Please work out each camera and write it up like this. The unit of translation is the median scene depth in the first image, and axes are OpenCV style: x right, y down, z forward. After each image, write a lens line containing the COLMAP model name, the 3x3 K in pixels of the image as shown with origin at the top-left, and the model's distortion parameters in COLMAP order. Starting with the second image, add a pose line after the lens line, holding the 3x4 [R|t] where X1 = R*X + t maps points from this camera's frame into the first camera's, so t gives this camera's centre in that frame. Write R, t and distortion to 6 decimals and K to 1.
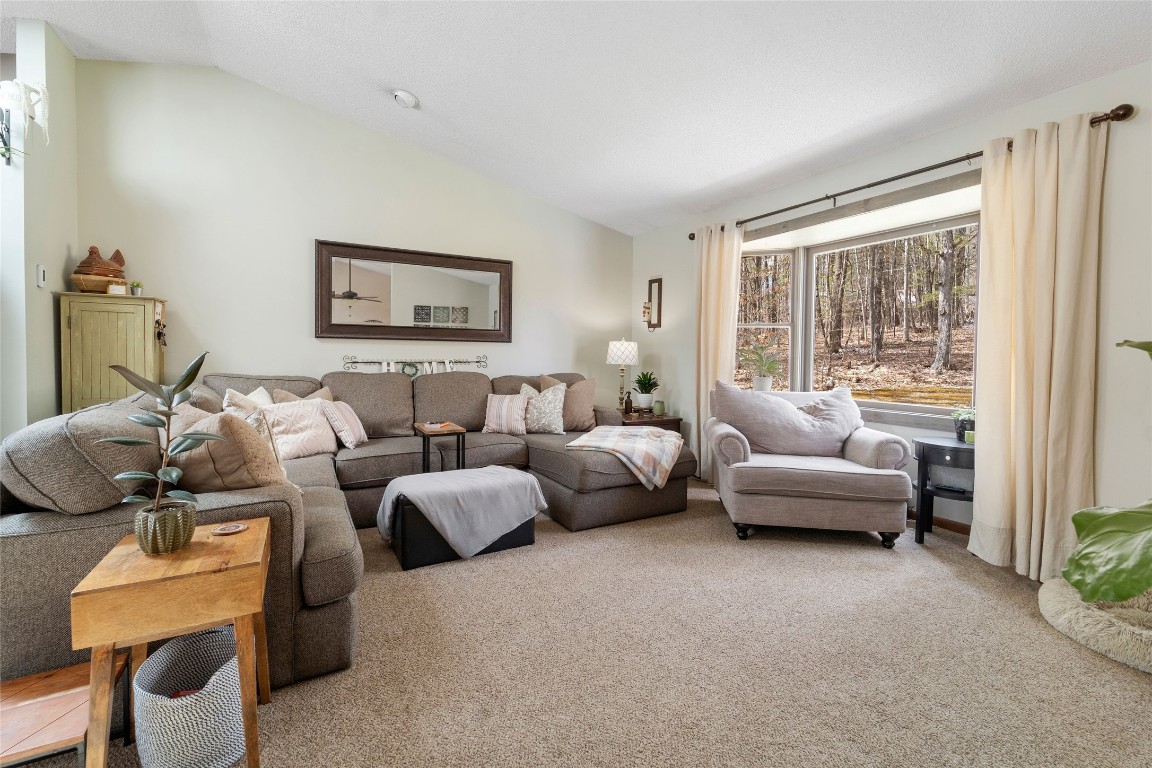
lens RADIAL K [[505.3, 0, 586.7], [0, 505.3, 369.5], [0, 0, 1]] dist [0.005237, -0.000293]
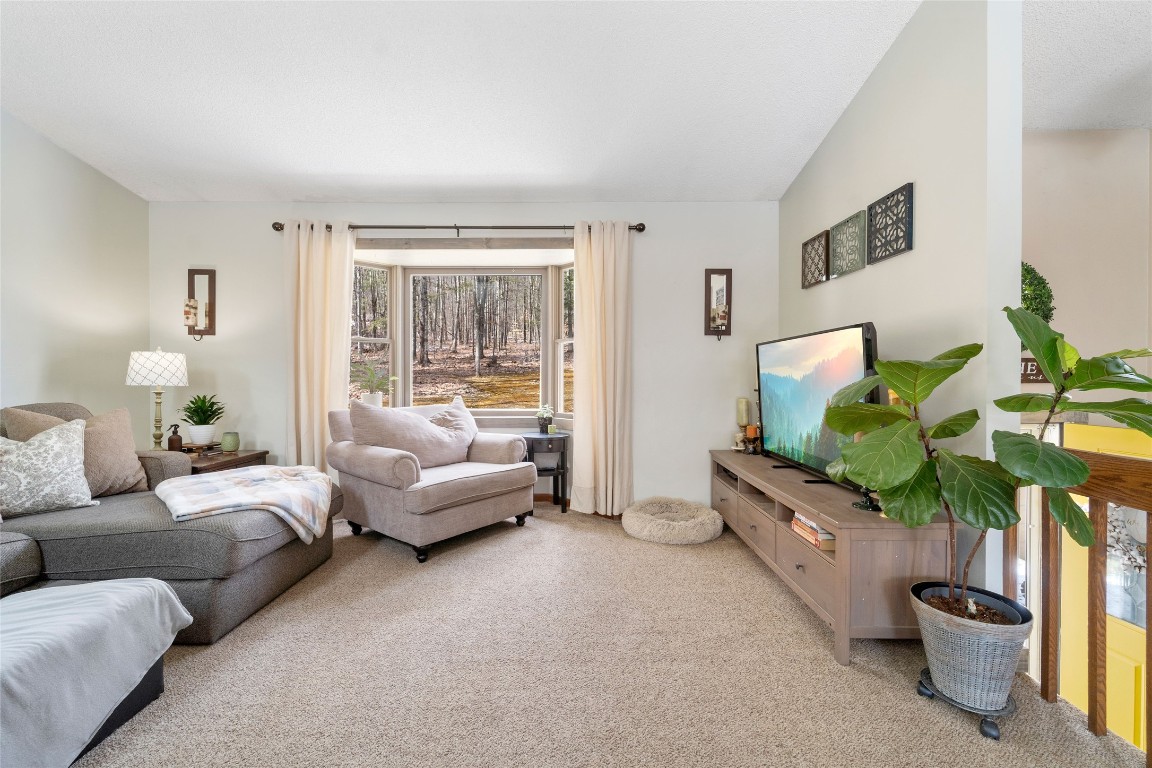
lens RADIAL K [[477.2, 0, 566.2], [0, 477.2, 383.4], [0, 0, 1]] dist [0.003909, -0.002113]
pose [[0.494486, -0.025594, 0.868809, -0.308771], [0.031206, 0.999445, 0.011682, -0.005057], [-0.868625, 0.021335, 0.495010, 0.280005]]
